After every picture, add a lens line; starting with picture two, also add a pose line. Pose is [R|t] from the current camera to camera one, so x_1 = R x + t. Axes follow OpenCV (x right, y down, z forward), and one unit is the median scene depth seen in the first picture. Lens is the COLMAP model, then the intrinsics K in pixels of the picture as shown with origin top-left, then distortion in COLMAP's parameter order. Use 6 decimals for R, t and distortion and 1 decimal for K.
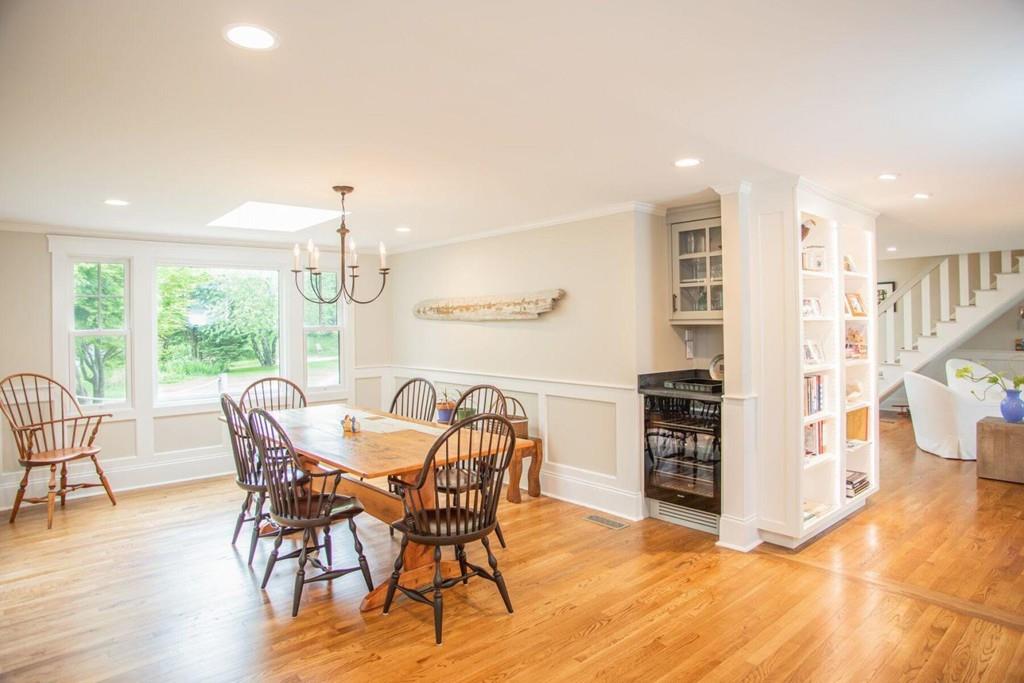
lens RADIAL K [[605.3, 0, 521.6], [0, 605.3, 352.2], [0, 0, 1]] dist [-0.108646, 0.043761]
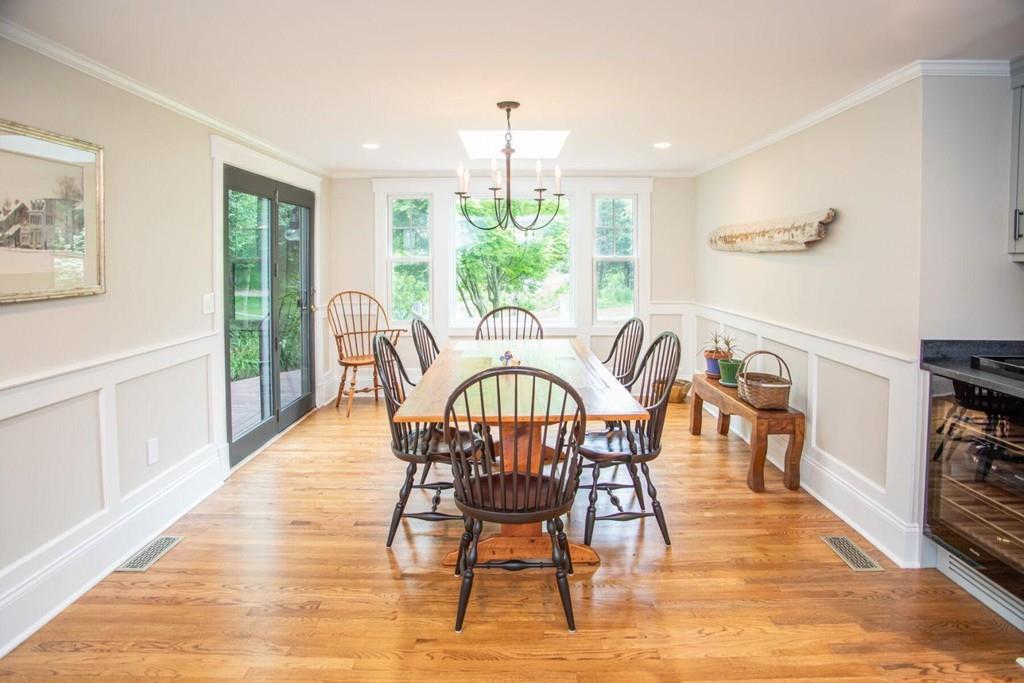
lens RADIAL K [[608.9, 0, 517.3], [0, 608.9, 311.6], [0, 0, 1]] dist [-0.107234, 0.063306]
pose [[0.739398, 0.069548, -0.669667, 0.268575], [-0.040261, 0.997438, 0.059134, -0.010148], [0.672063, -0.016762, 0.740304, 0.247194]]
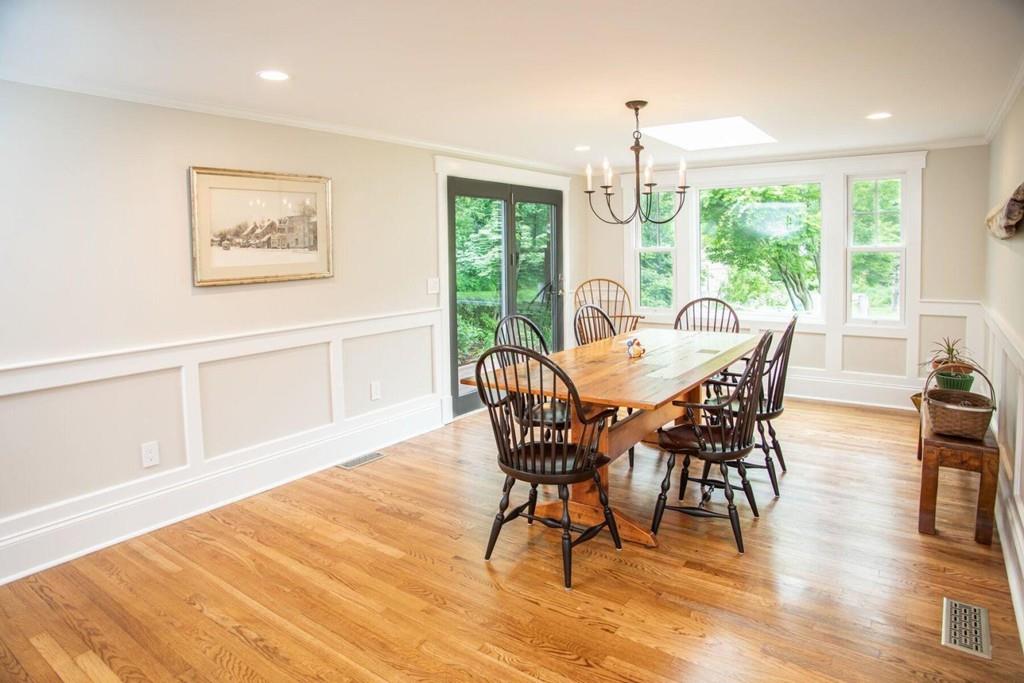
lens RADIAL K [[608.9, 0, 517.3], [0, 608.9, 311.6], [0, 0, 1]] dist [-0.107234, 0.063306]
pose [[0.213357, 0.109134, -0.970860, 0.485645], [-0.035489, 0.993951, 0.103931, -0.027750], [0.976330, 0.012280, 0.215939, 0.468041]]
